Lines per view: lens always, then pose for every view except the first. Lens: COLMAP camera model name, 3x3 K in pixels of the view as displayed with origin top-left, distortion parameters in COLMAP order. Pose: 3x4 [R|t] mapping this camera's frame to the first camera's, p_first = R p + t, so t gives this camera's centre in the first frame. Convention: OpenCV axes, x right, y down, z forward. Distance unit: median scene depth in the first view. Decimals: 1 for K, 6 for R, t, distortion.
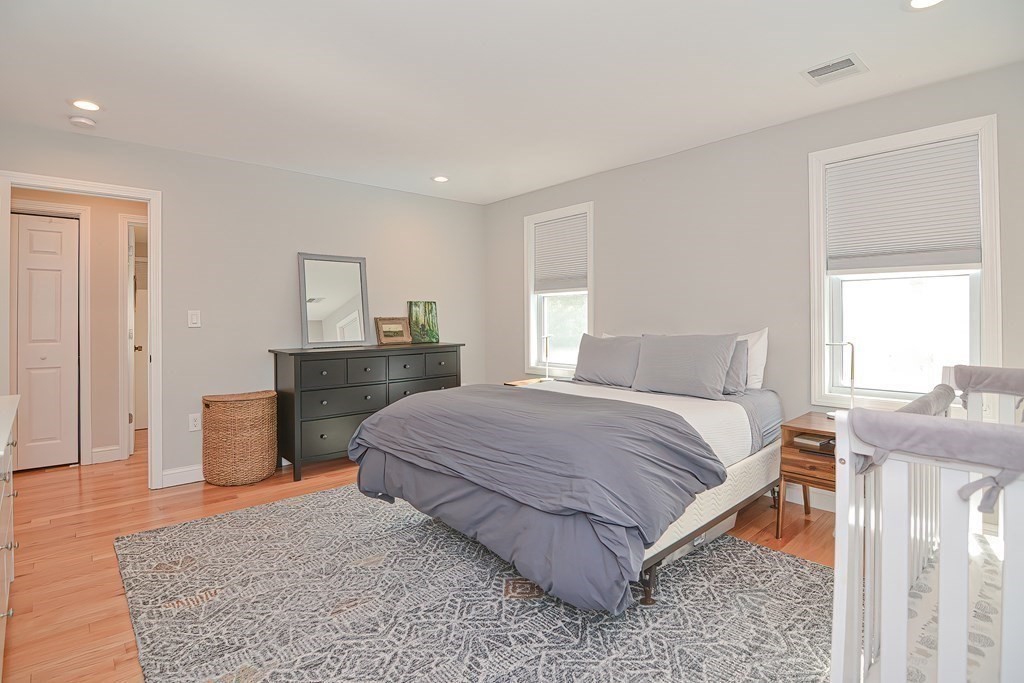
lens RADIAL K [[509.7, 0, 508.8], [0, 509.7, 322.2], [0, 0, 1]] dist [-0.000894, -0.011937]
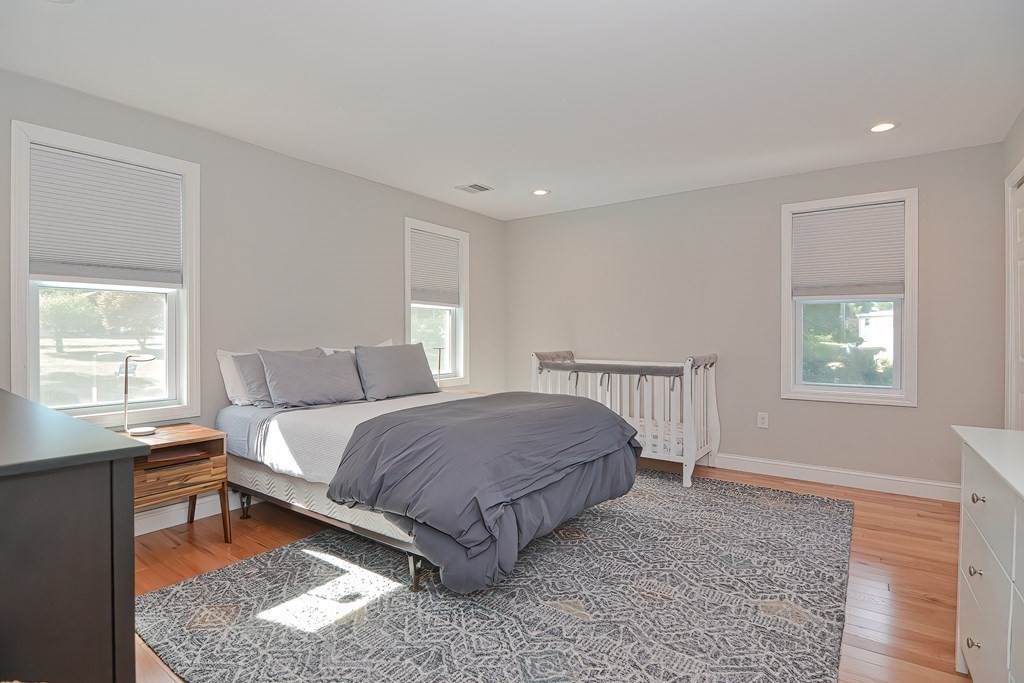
lens RADIAL K [[505.0, 0, 505.4], [0, 505.0, 339.7], [0, 0, 1]] dist [-0.000232, -0.012122]
pose [[-0.214909, -0.008534, 0.976597, -1.083475], [0.002850, 0.999952, 0.009365, 0.003528], [-0.976630, 0.004796, -0.214874, 1.293357]]
